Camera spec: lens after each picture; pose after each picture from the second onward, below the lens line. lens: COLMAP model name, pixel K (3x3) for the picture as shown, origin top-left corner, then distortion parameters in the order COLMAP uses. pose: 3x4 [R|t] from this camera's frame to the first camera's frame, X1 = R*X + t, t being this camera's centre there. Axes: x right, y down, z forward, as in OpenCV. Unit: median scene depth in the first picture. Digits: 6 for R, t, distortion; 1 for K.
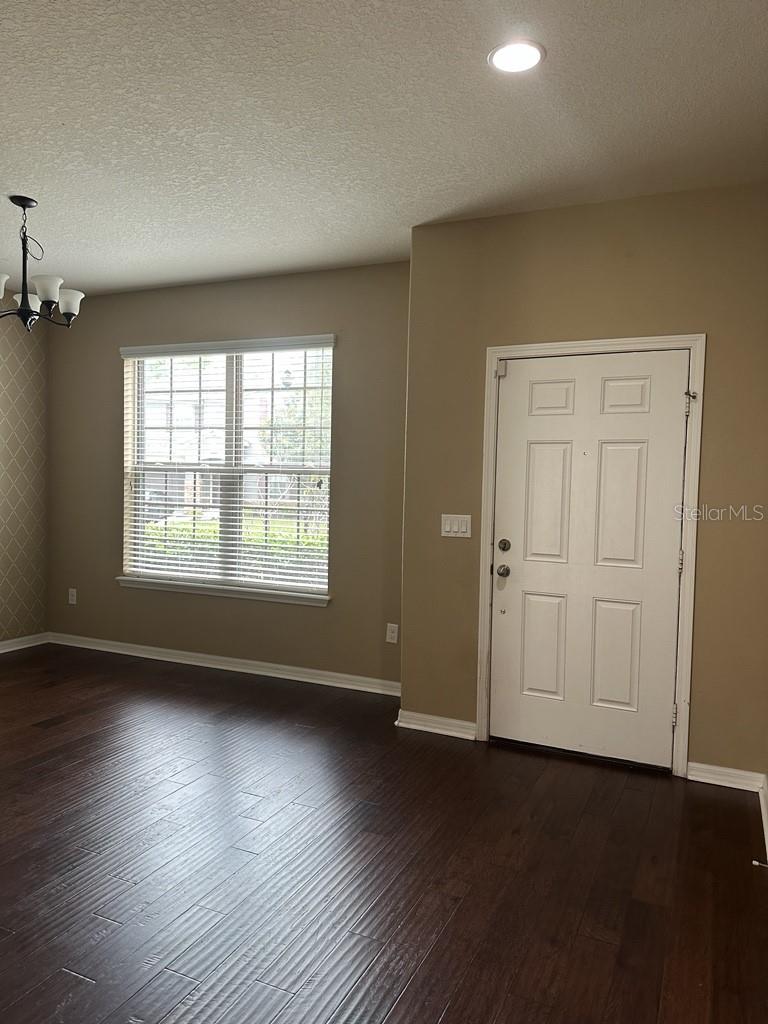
lens RADIAL K [[722.6, 0, 380.1], [0, 722.6, 518.6], [0, 0, 1]] dist [0.058162, -0.072272]
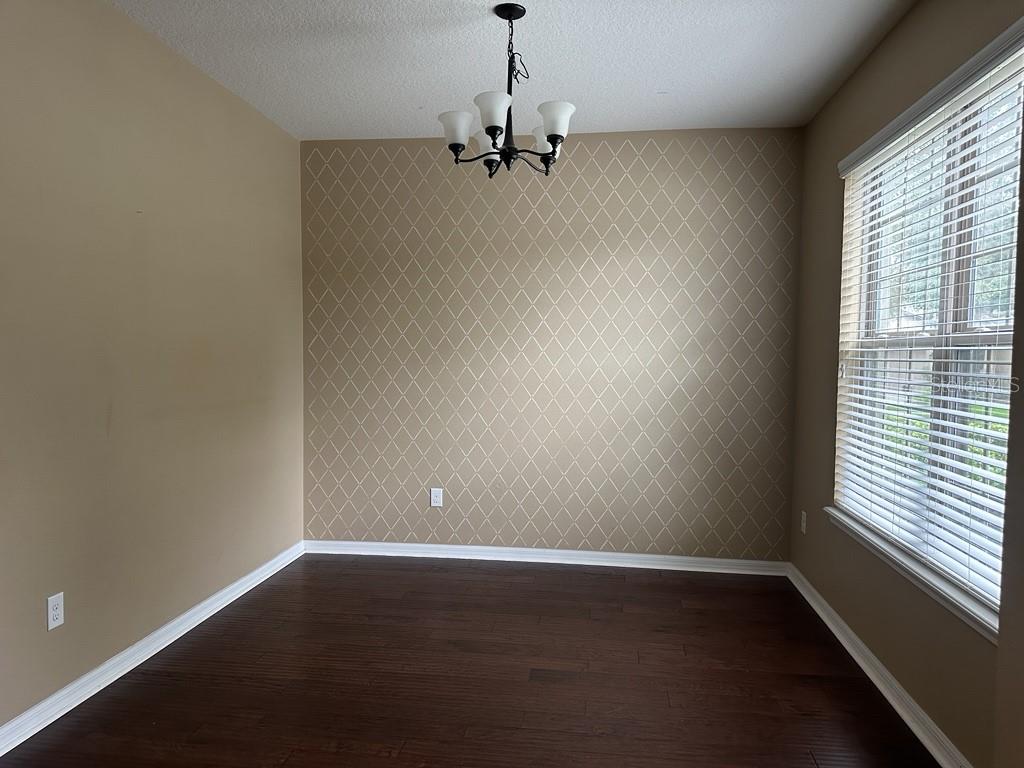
lens RADIAL K [[722.6, 0, 523.1], [0, 722.6, 387.9], [0, 0, 1]] dist [0.058162, -0.072272]
pose [[0.262164, 0.032774, -0.964467, 0.211093], [-0.046562, 0.998689, 0.021280, -0.030402], [0.963899, 0.039329, 0.263347, 0.588857]]
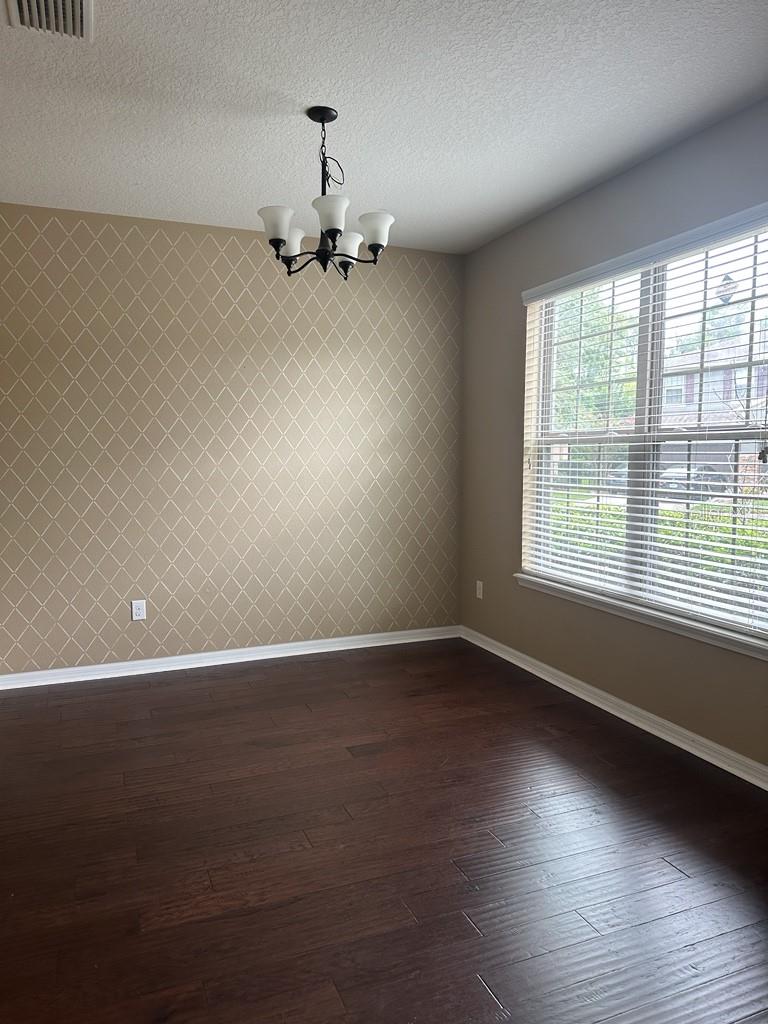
lens RADIAL K [[722.6, 0, 390.1], [0, 722.6, 516.1], [0, 0, 1]] dist [0.058162, -0.072272]
pose [[0.723164, 0.042279, -0.689381, 0.100810], [-0.015718, 0.998874, 0.044771, -0.019855], [0.690497, -0.021541, 0.723014, 0.329739]]
